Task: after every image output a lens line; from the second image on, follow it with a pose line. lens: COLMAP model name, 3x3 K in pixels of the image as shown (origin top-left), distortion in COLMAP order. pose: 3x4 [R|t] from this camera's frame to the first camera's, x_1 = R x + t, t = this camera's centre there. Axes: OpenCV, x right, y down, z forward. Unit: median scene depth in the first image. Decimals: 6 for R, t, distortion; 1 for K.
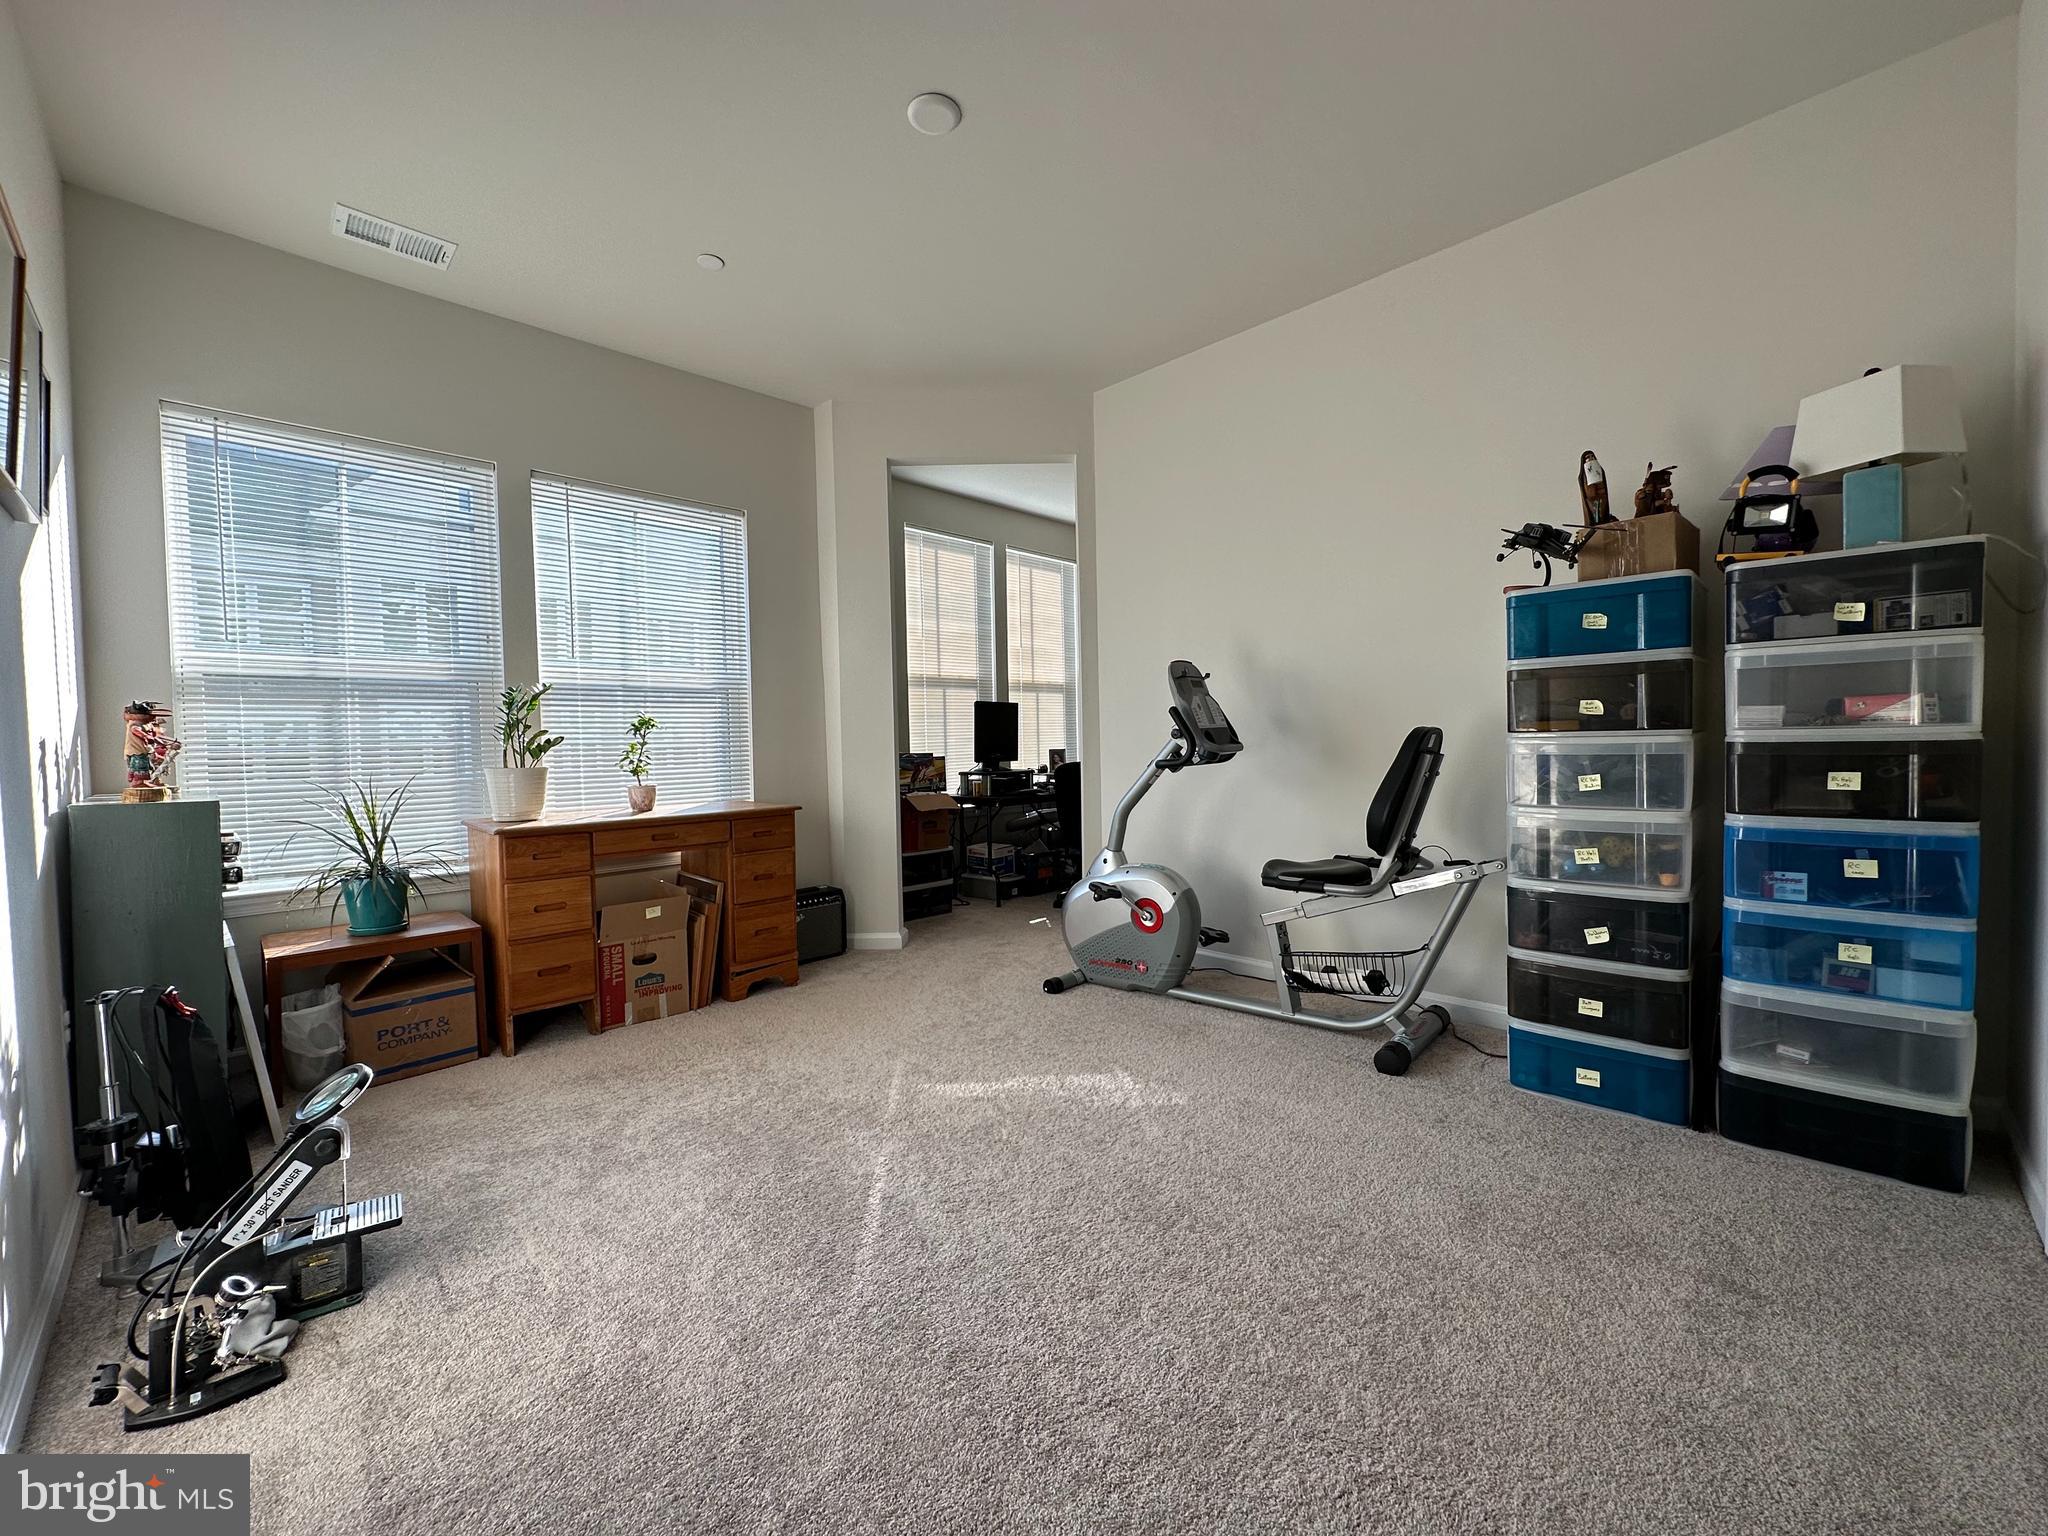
lens RADIAL K [[818.5, 0, 1024.0], [0, 818.5, 768.0], [0, 0, 1]] dist [0.000704, 0.000718]
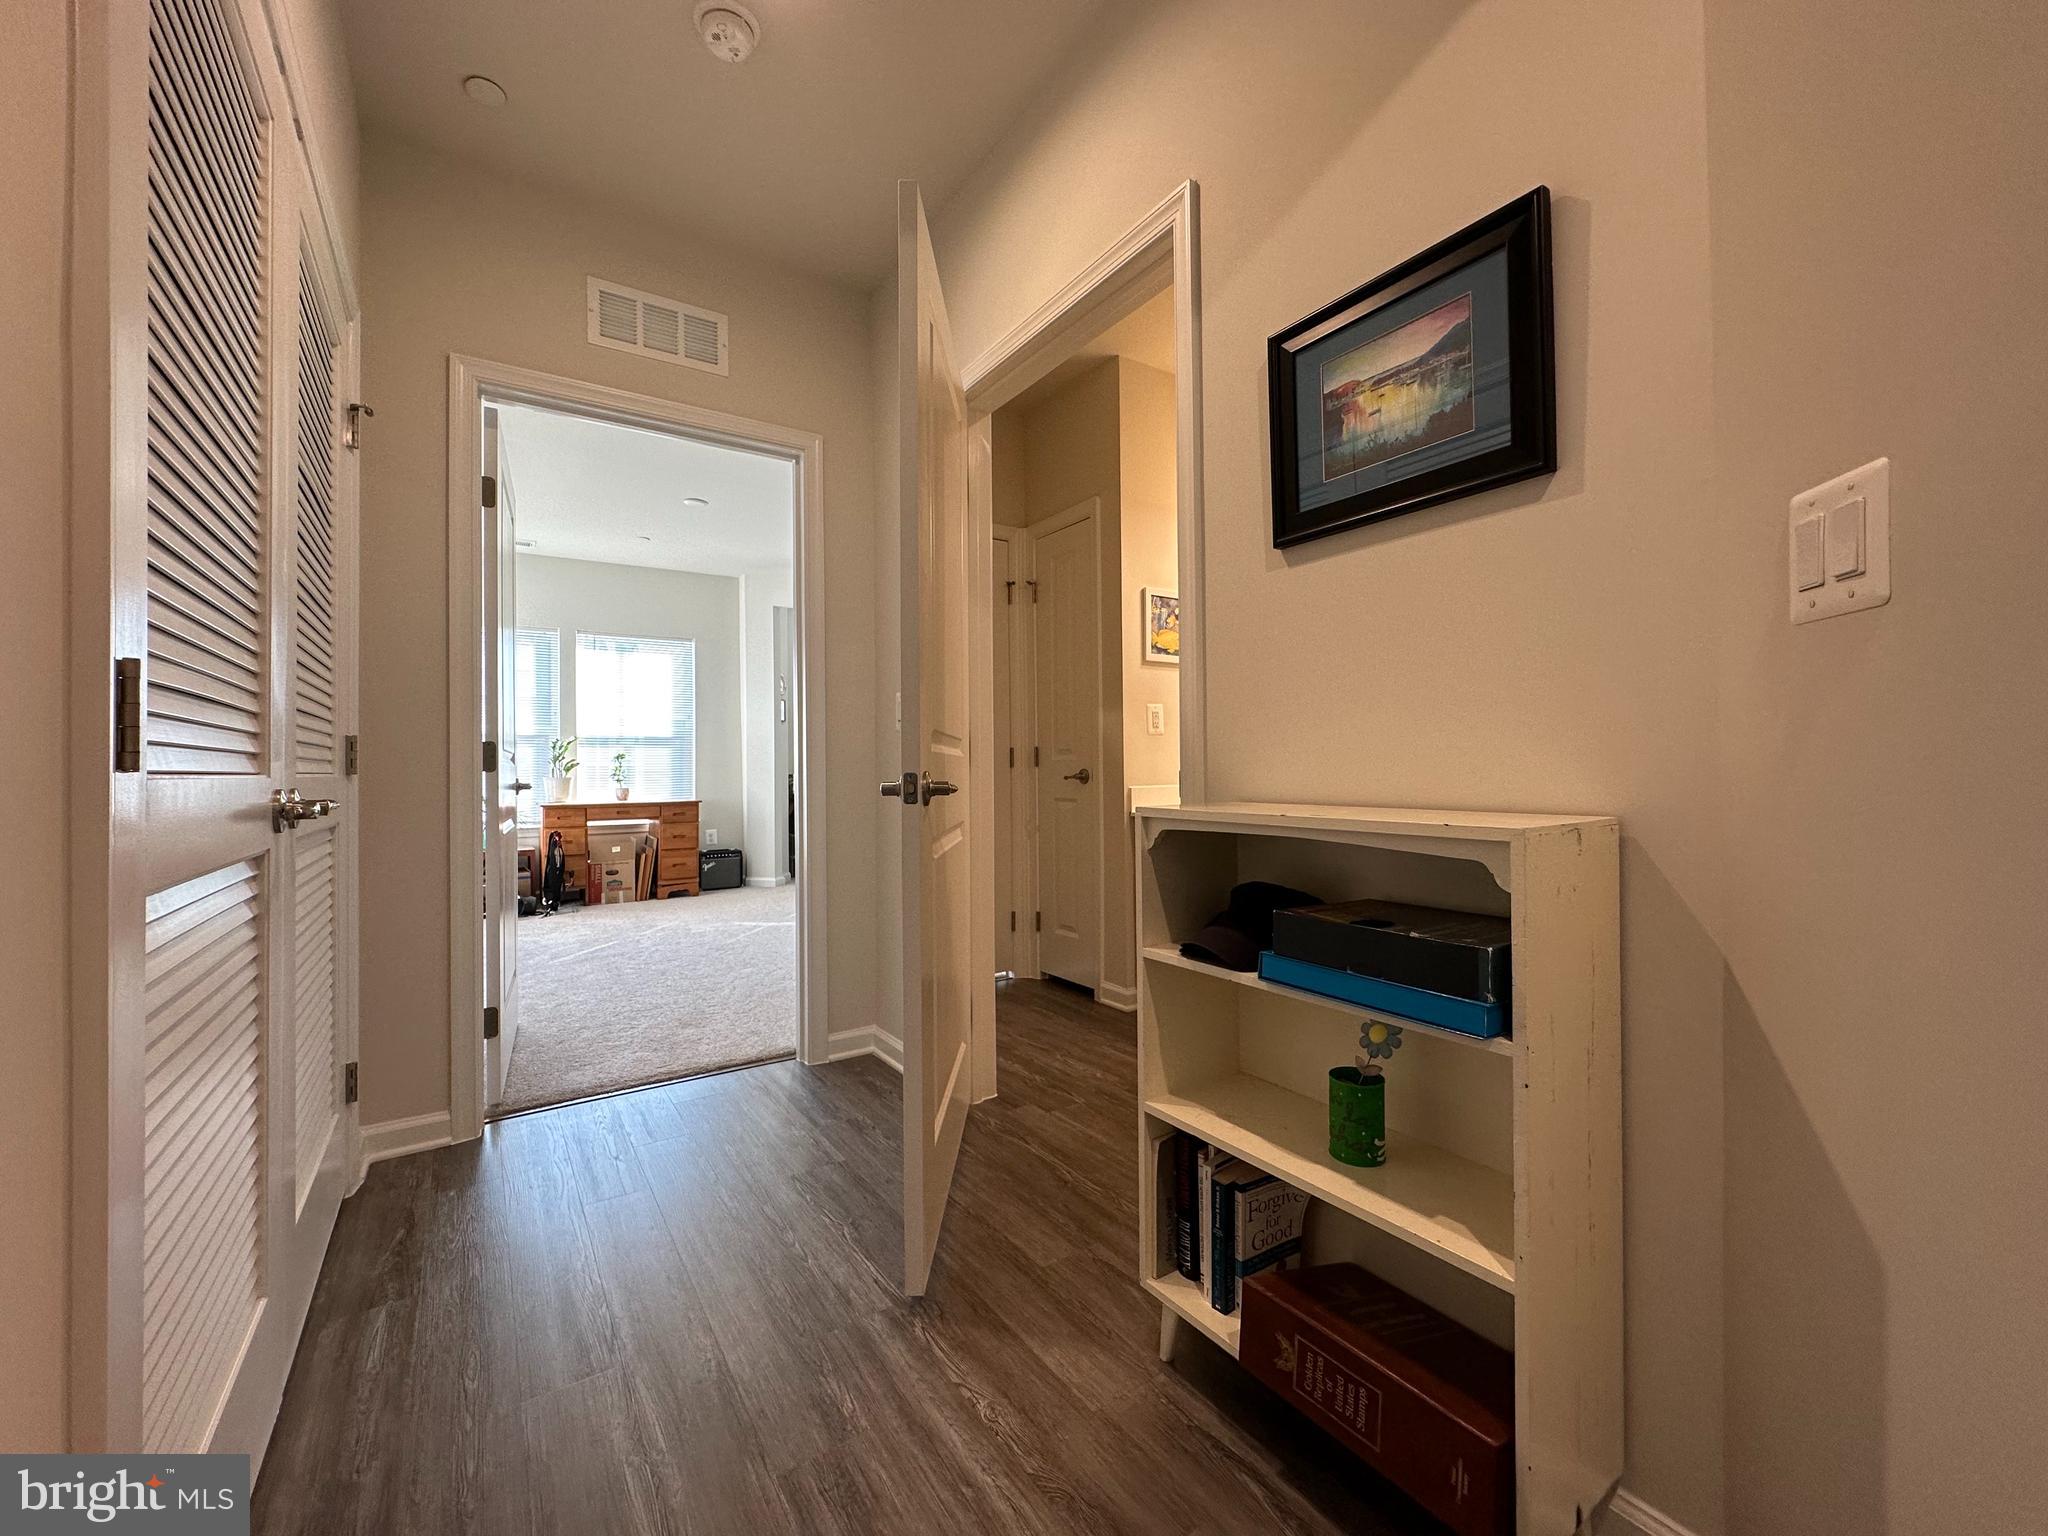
lens RADIAL K [[818.5, 0, 1024.0], [0, 818.5, 768.0], [0, 0, 1]] dist [0.000704, 0.000718]
pose [[0.981817, 0.011257, -0.189495, 0.763821], [-0.017942, 0.999274, -0.033598, 0.021216], [0.188979, 0.036387, 0.981307, -0.667933]]
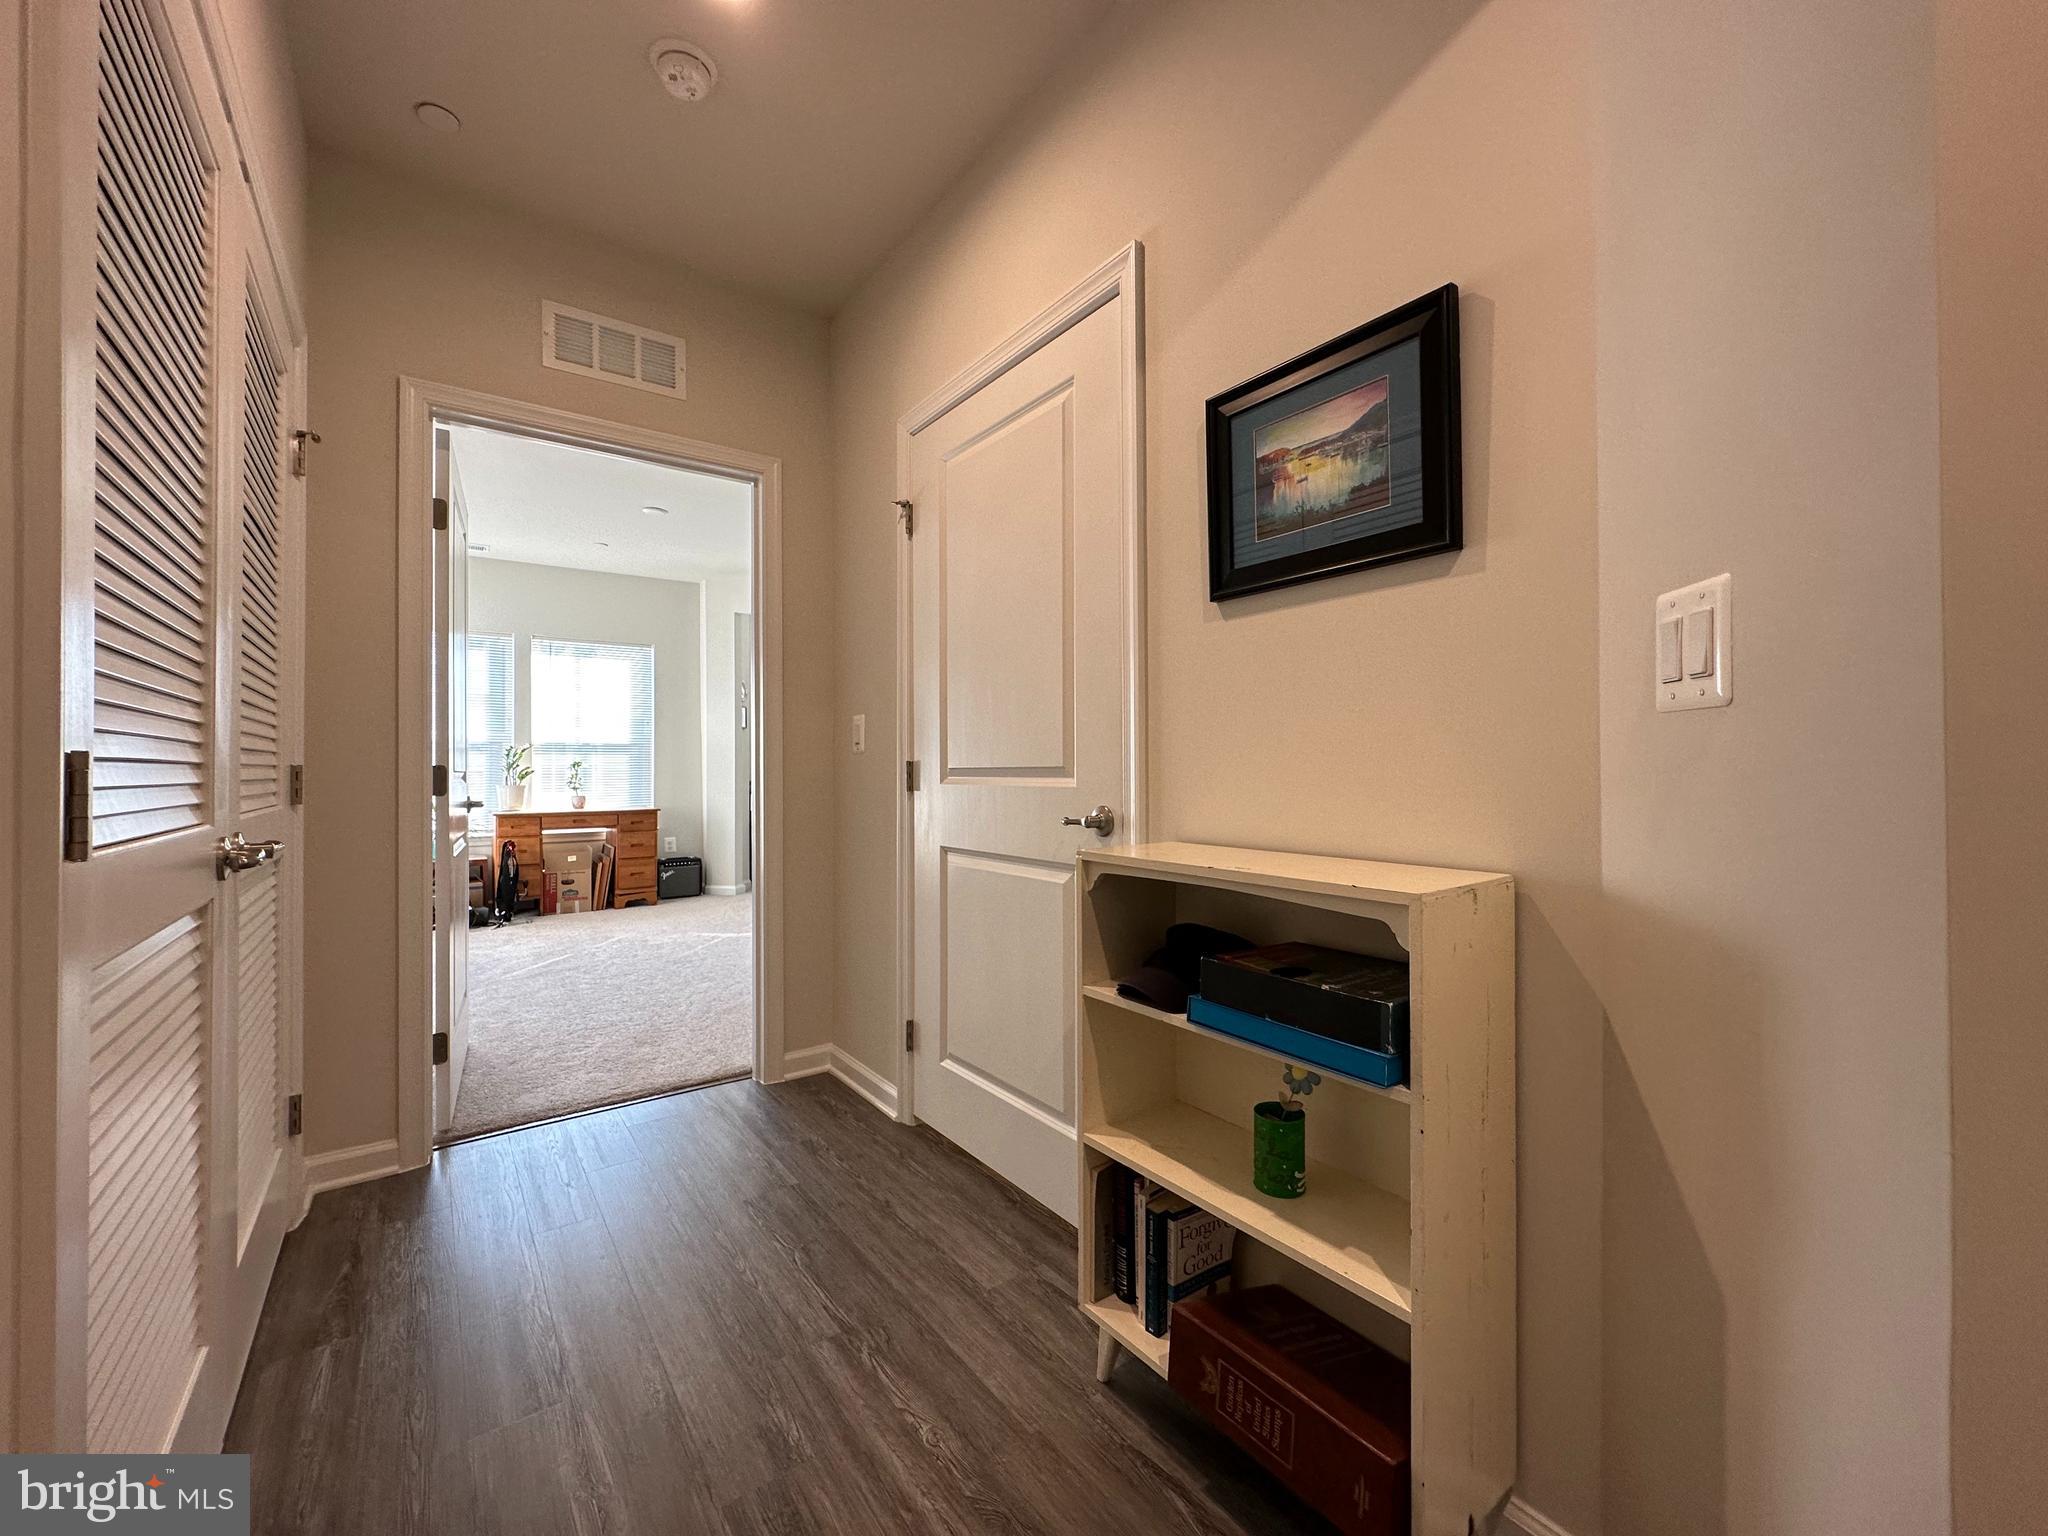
lens RADIAL K [[818.5, 0, 1024.0], [0, 818.5, 768.0], [0, 0, 1]] dist [0.000704, 0.000718]
pose [[0.988621, 0.016258, -0.149544, 0.776737], [-0.021451, 0.999219, -0.033182, -0.001367], [0.148887, 0.036013, 0.988198, -0.681490]]
